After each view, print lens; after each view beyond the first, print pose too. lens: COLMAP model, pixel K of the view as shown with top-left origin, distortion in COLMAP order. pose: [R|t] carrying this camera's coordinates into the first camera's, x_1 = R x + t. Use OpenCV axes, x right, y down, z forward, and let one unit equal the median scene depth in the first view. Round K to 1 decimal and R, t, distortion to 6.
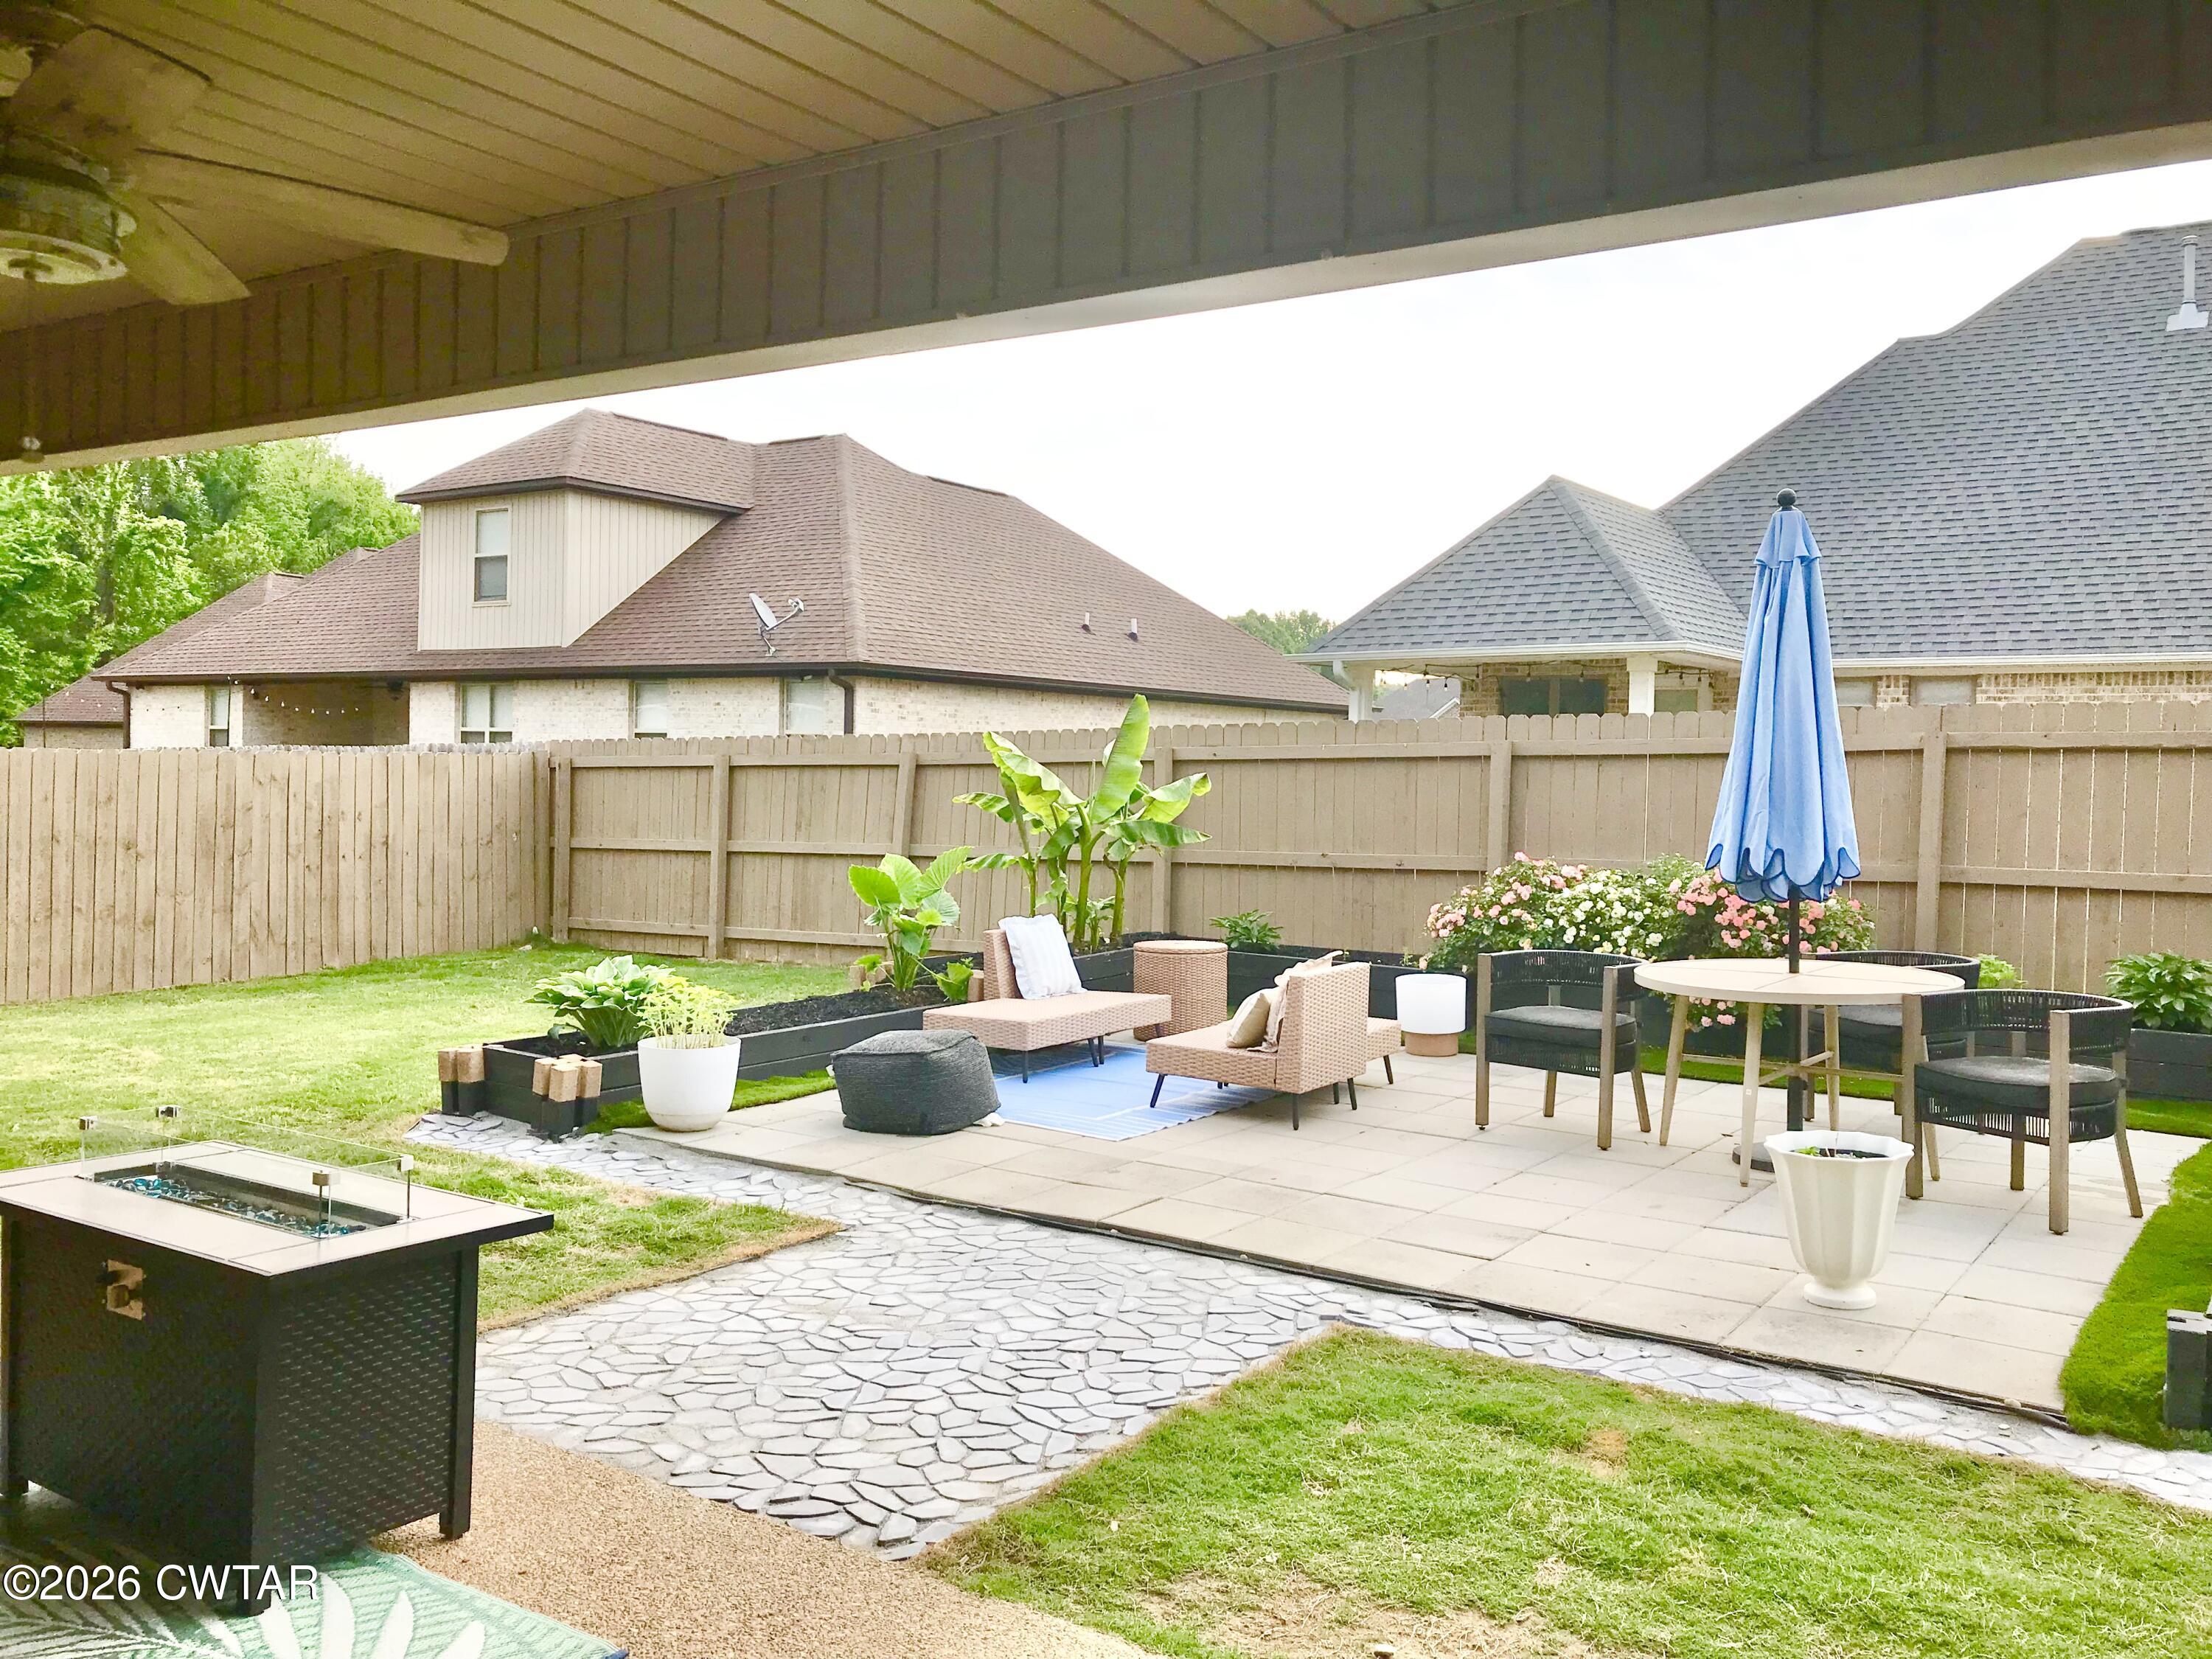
lens RADIAL K [[1797.1, 0, 1106.0], [0, 1797.1, 829.5], [0, 0, 1]] dist [0.037862, -0.000076]
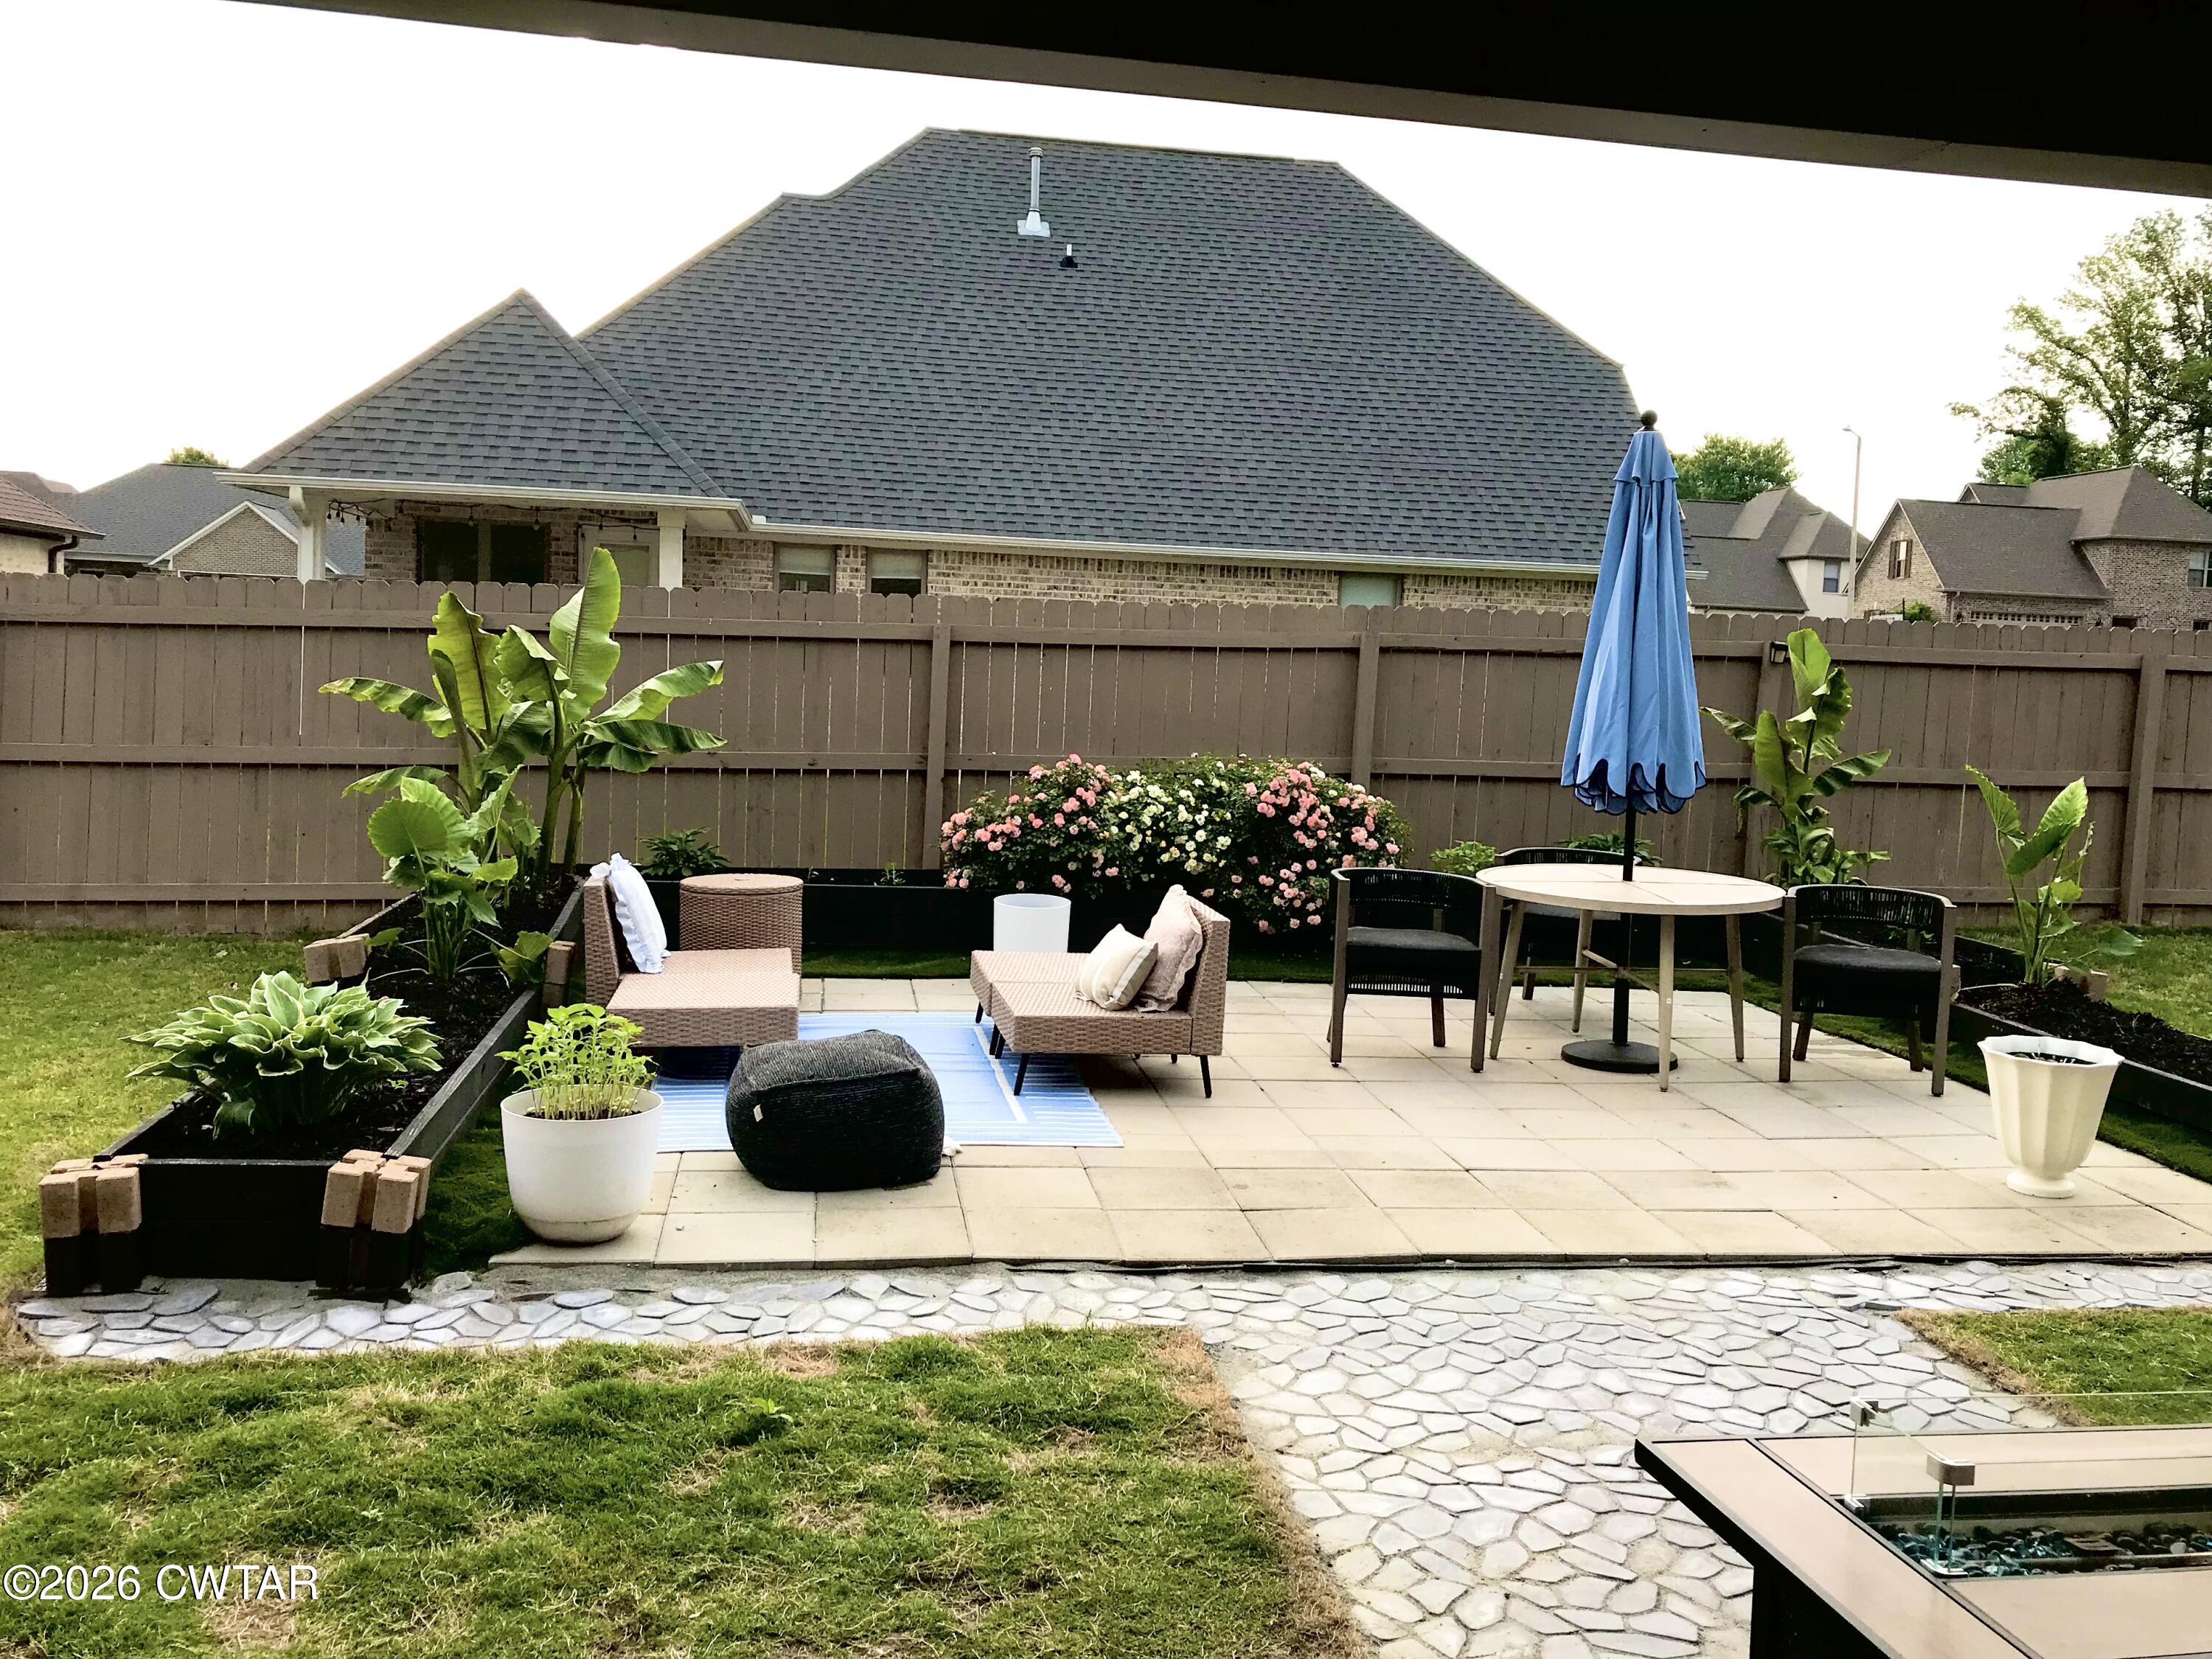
lens RADIAL K [[1870.1, 0, 1113.1], [0, 1870.1, 868.7], [0, 0, 1]] dist [0.090022, -0.141456]
pose [[0.730984, -0.064725, 0.679318, -0.419301], [-0.004209, 0.995045, 0.099337, -0.024716], [-0.682381, -0.075473, 0.727090, 0.301889]]
